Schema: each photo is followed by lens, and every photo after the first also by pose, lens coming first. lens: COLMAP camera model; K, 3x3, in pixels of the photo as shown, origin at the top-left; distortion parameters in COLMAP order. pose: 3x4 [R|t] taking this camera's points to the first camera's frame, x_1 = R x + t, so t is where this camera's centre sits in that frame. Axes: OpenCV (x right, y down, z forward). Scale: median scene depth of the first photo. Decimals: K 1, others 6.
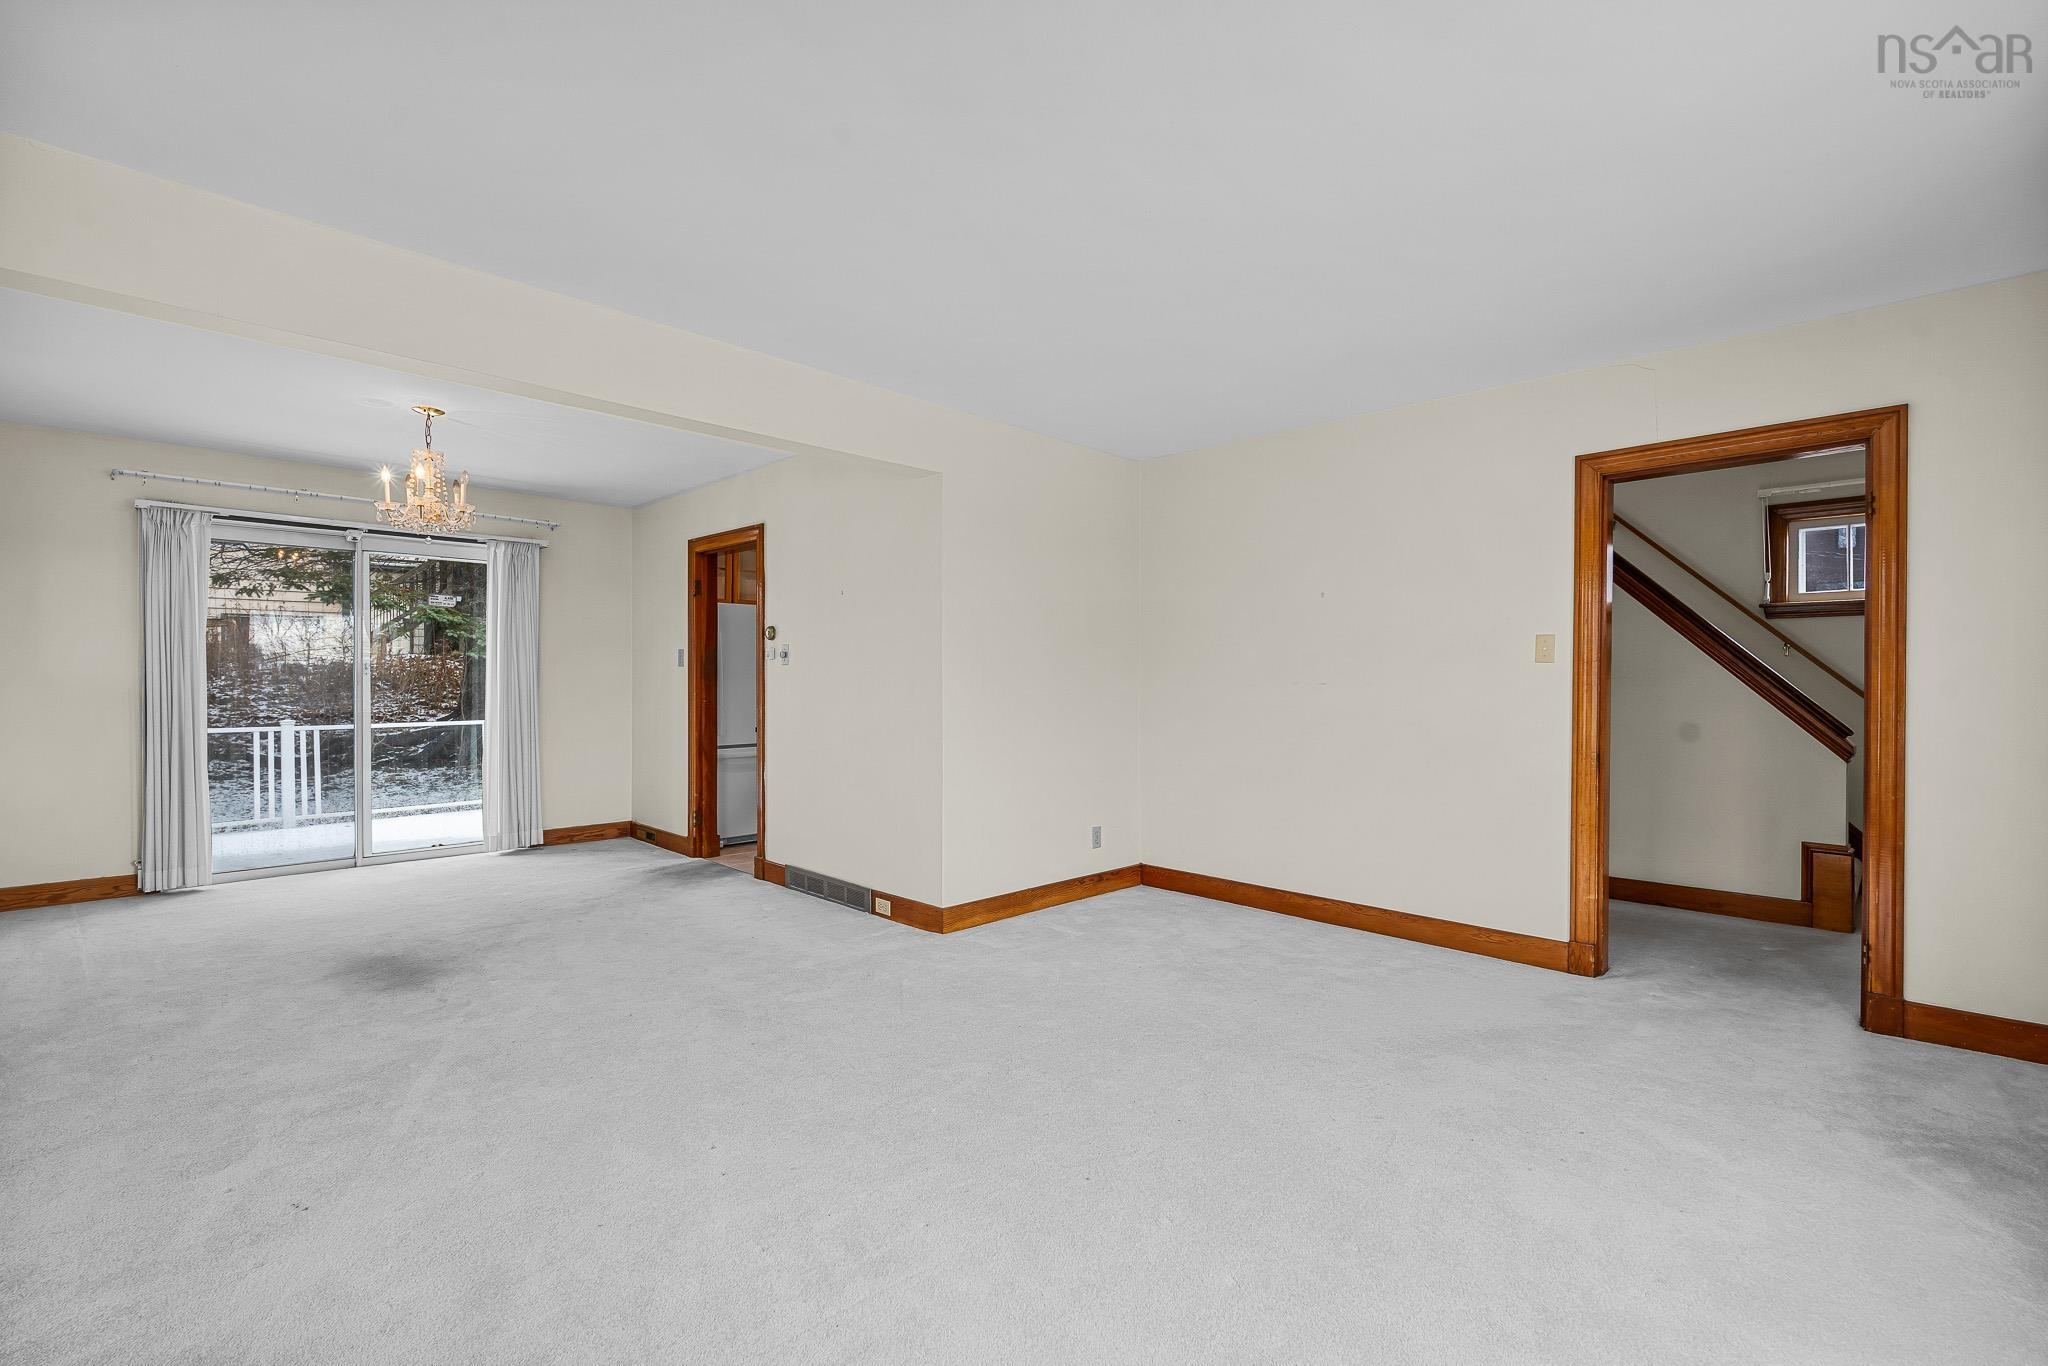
lens RADIAL K [[952.3, 0, 1030.7], [0, 952.3, 682.4], [0, 0, 1]] dist [-0.003178, -0.000679]
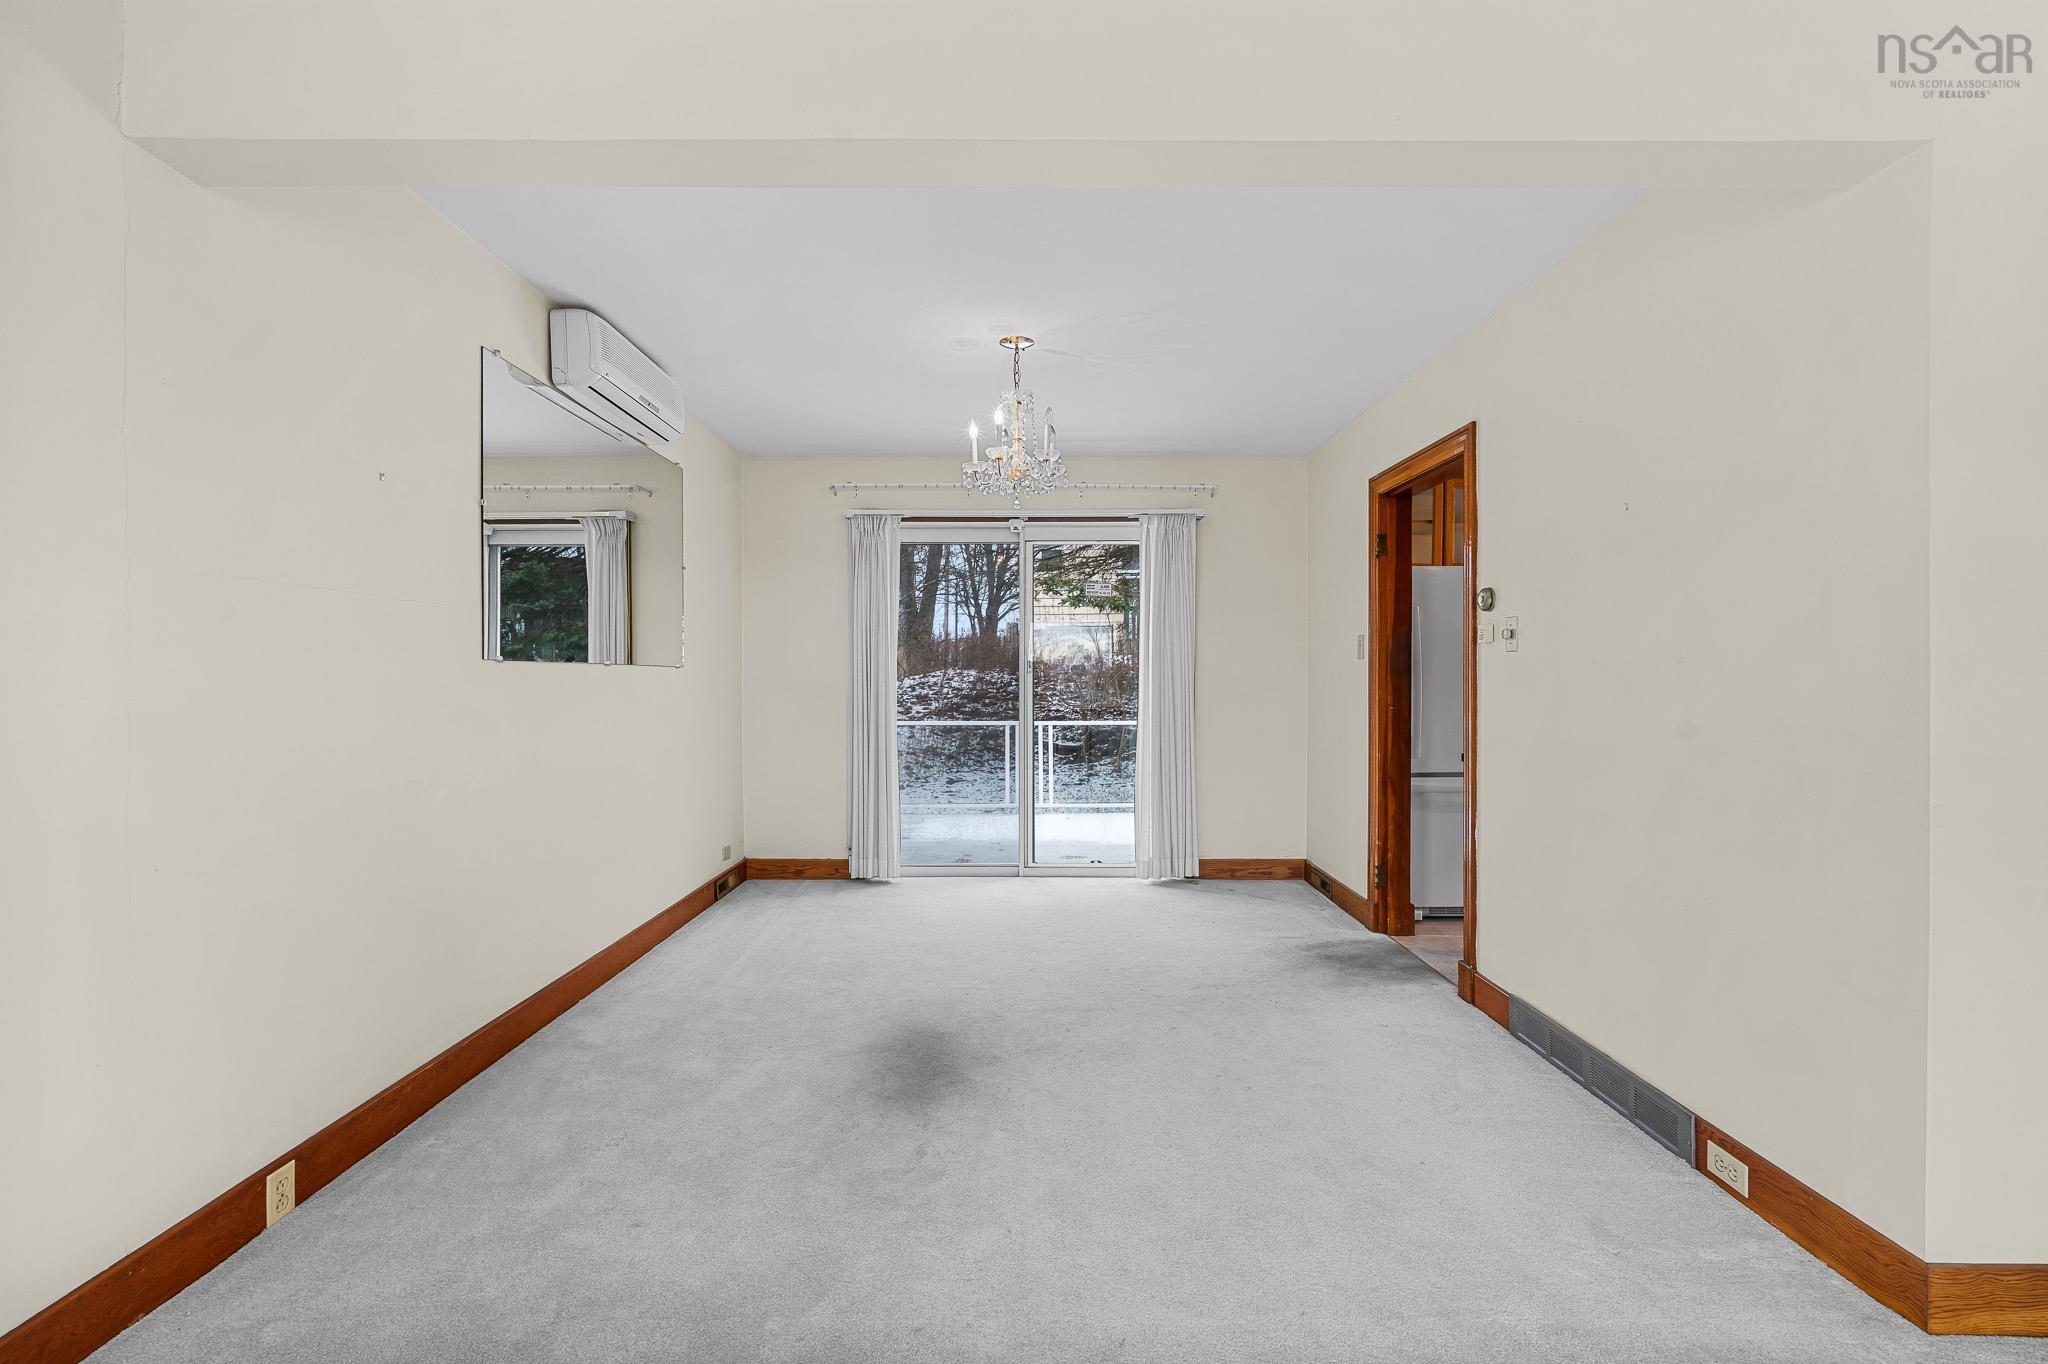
lens RADIAL K [[899.9, 0, 1020.8], [0, 899.9, 684.2], [0, 0, 1]] dist [-0.007519, 0.001388]
pose [[0.704152, 0.002638, -0.710044, -0.070533], [-0.000568, 0.999995, 0.003152, 0.000434], [0.710049, -0.001816, 0.704150, 0.359116]]
